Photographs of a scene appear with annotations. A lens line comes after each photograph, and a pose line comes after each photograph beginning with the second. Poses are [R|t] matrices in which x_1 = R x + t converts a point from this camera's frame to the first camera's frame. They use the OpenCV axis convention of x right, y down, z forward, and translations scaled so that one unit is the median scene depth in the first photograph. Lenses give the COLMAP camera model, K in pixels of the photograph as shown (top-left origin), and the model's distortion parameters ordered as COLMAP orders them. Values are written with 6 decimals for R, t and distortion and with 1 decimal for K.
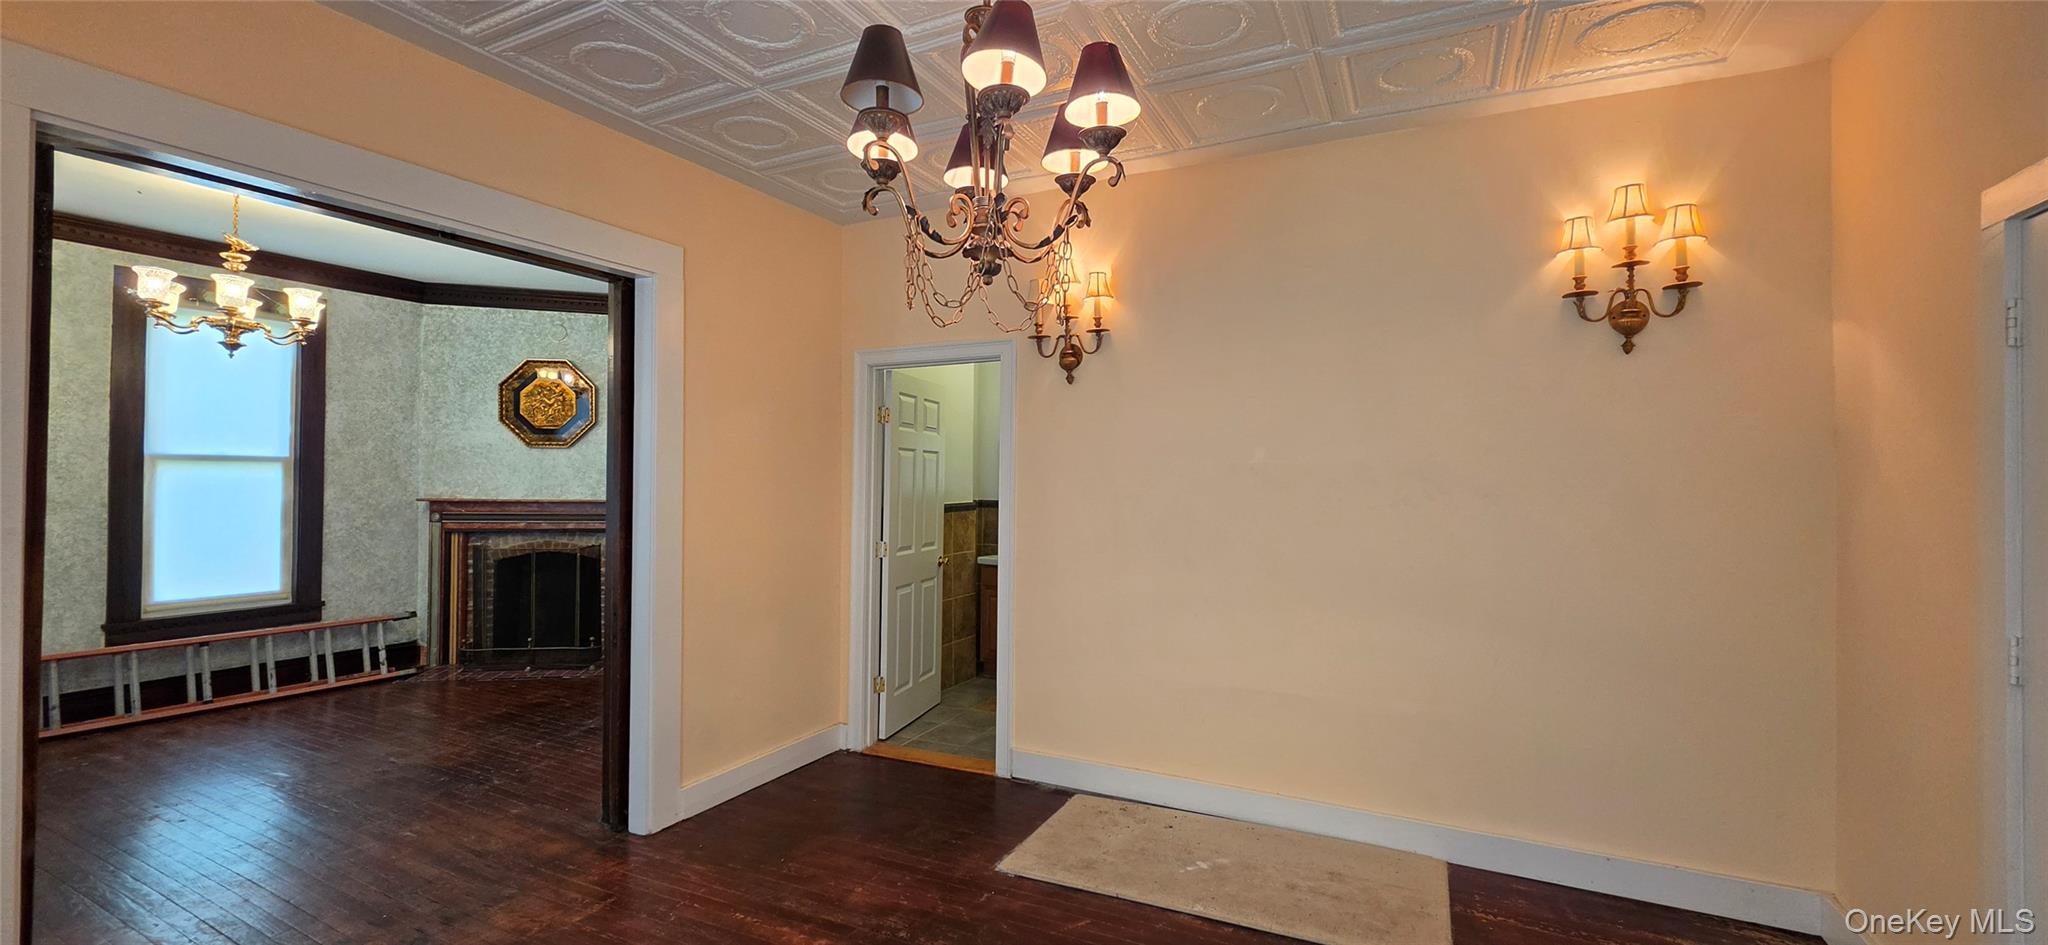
lens RADIAL K [[818.0, 0, 1020.9], [0, 818.0, 467.6], [0, 0, 1]] dist [-0.000801, -0.000923]
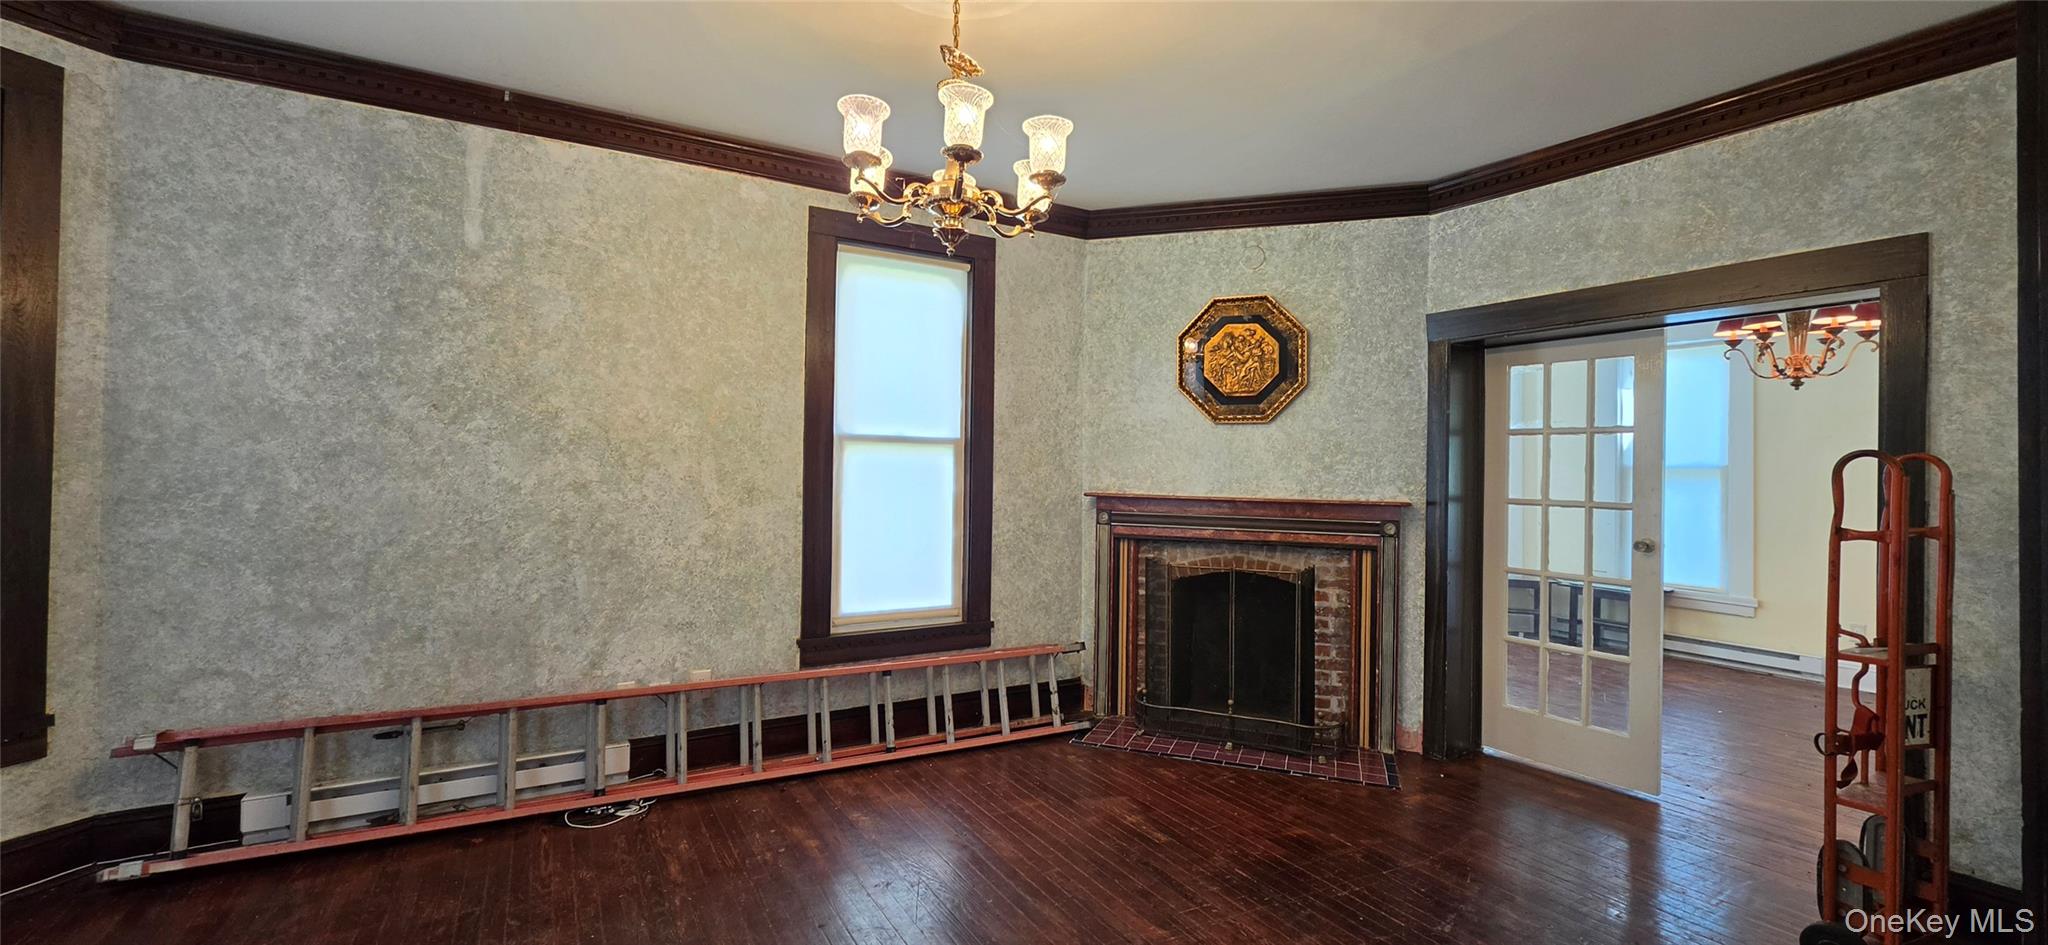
lens RADIAL K [[818.0, 0, 1024.5], [0, 818.0, 462.6], [0, 0, 1]] dist [-0.000801, -0.000923]
pose [[0.839959, -0.002079, -0.542646, -0.444195], [-0.000093, 0.999992, -0.003976, 0.015073], [0.542650, 0.003391, 0.839952, 0.393456]]
